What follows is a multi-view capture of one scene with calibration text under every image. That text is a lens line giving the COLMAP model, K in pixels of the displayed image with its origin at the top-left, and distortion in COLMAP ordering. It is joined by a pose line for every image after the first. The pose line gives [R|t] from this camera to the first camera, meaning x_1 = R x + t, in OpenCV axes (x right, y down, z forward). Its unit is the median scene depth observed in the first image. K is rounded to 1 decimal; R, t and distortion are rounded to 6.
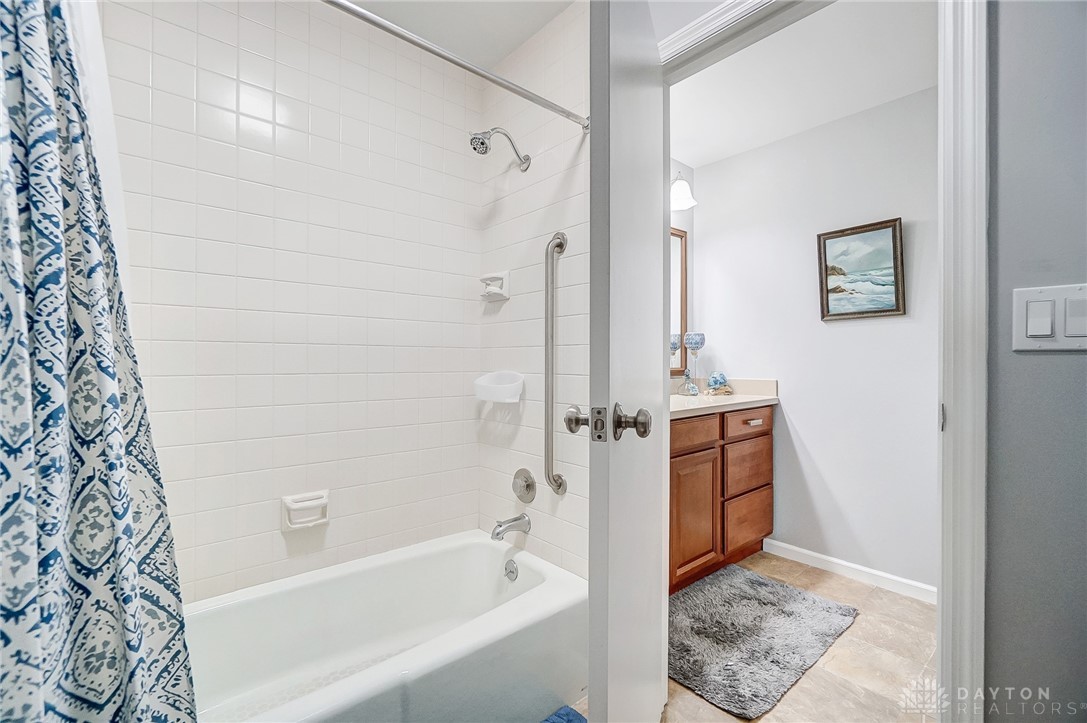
lens RADIAL K [[467.6, 0, 544.4], [0, 467.6, 363.1], [0, 0, 1]] dist [-0.002833, 0.002075]
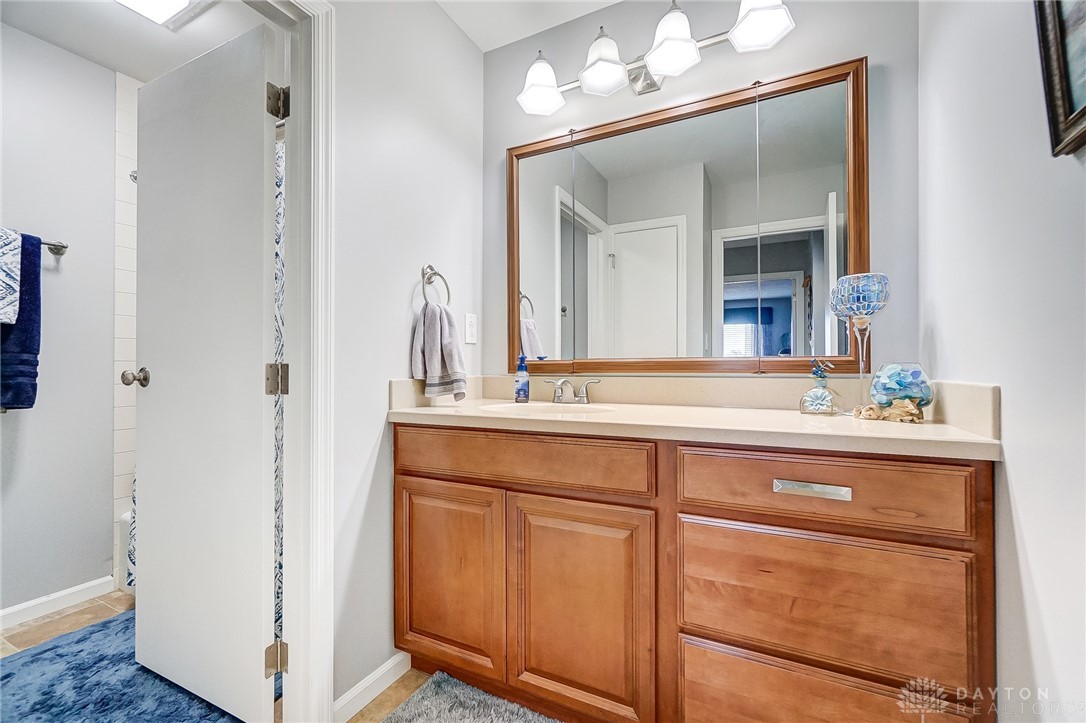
lens RADIAL K [[467.2, 0, 544.2], [0, 467.2, 361.6], [0, 0, 1]] dist [-0.002833, 0.002075]
pose [[0.376513, -0.006104, -0.926391, 0.824716], [0.002872, 0.999981, -0.005422, 0.026271], [0.926407, -0.000619, 0.376523, 0.736938]]
